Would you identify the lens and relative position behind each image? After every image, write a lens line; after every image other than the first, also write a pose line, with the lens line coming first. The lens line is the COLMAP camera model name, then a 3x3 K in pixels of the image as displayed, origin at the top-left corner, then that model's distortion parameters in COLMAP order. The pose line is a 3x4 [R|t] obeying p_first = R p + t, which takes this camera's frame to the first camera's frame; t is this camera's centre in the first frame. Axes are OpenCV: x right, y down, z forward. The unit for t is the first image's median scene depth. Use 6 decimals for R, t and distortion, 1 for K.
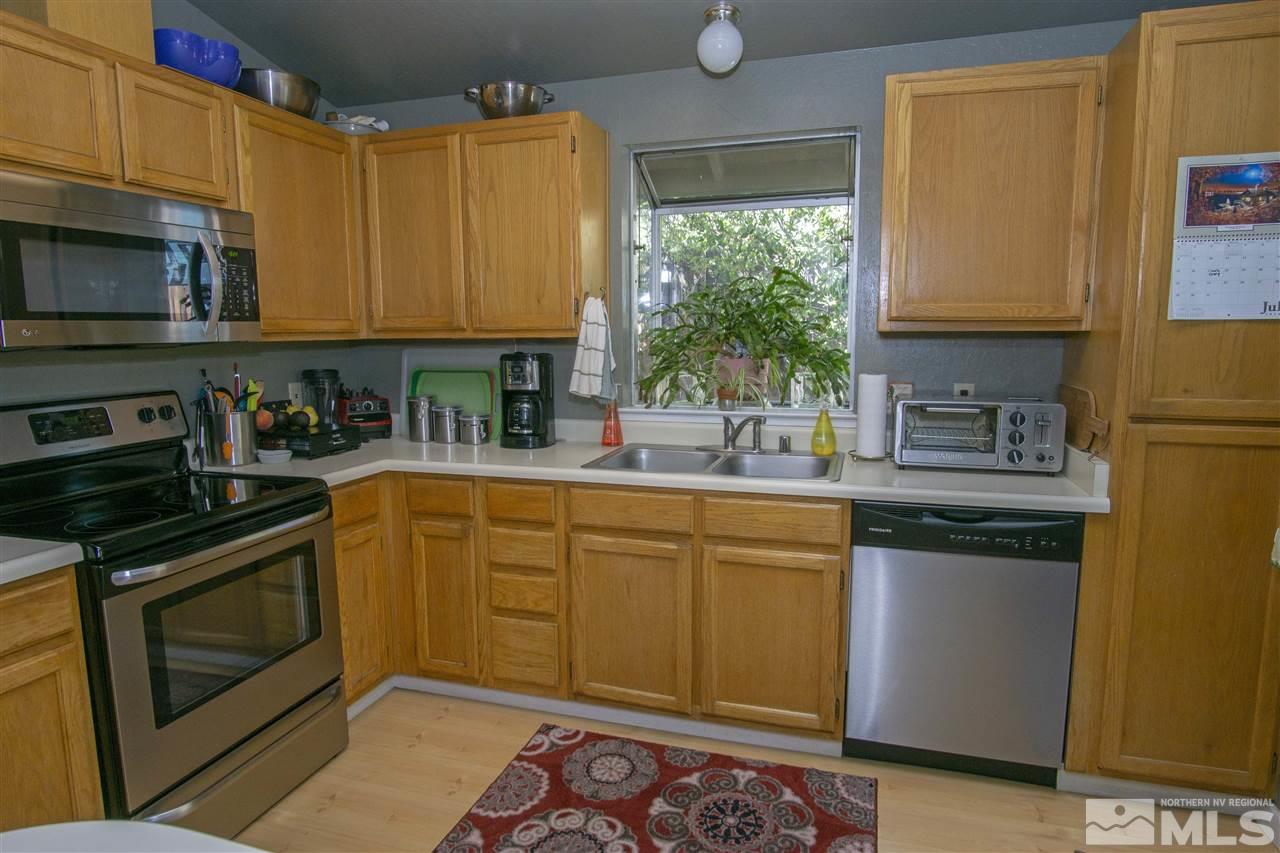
lens RADIAL K [[731.0, 0, 647.8], [0, 731.0, 422.7], [0, 0, 1]] dist [-0.019154, 0.000525]
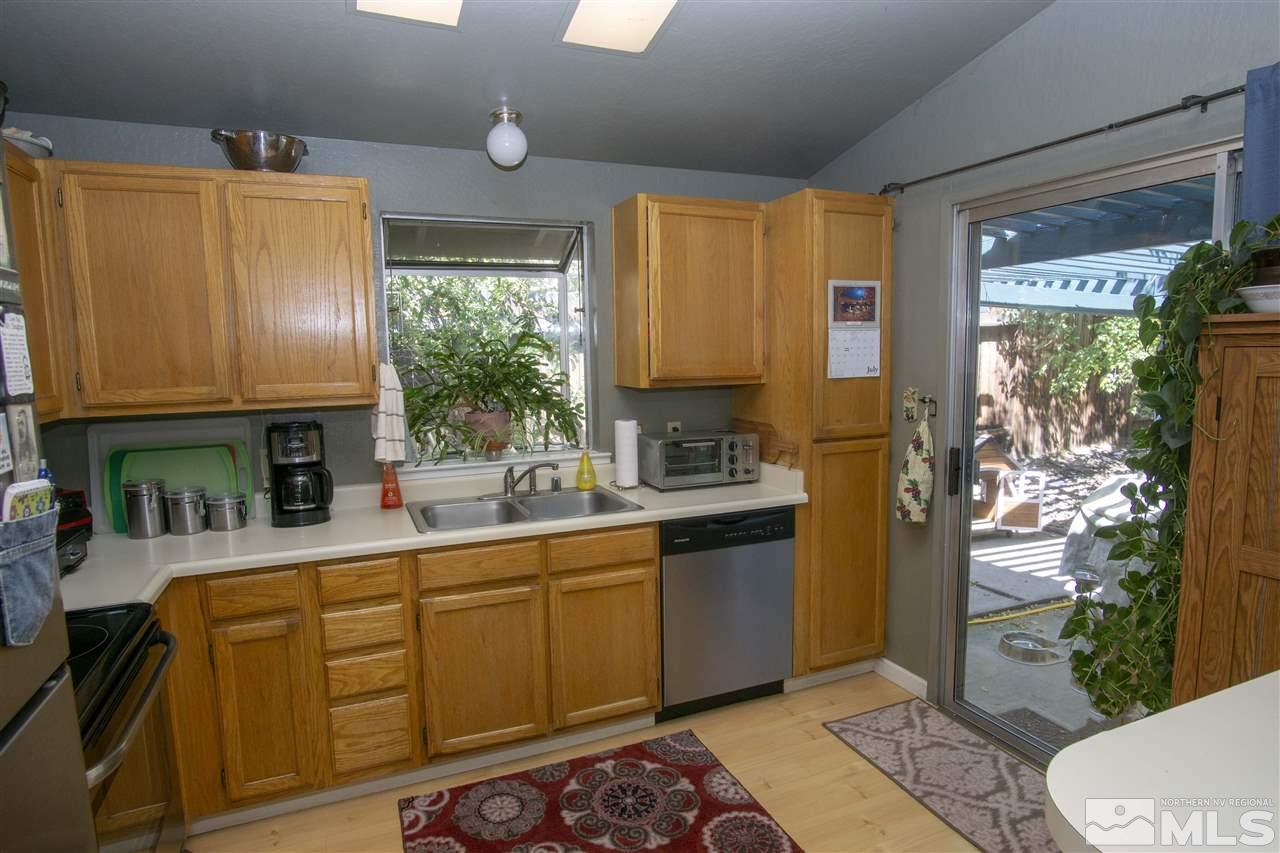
lens RADIAL K [[698.9, 0, 640.0], [0, 698.9, 426.5], [0, 0, 1]] dist [-0.017627, 0.000150]
pose [[0.768890, -0.076835, 0.634748, -0.472631], [0.092603, 0.995668, 0.008351, -0.068110], [-0.632640, 0.052359, 0.772674, 0.051621]]
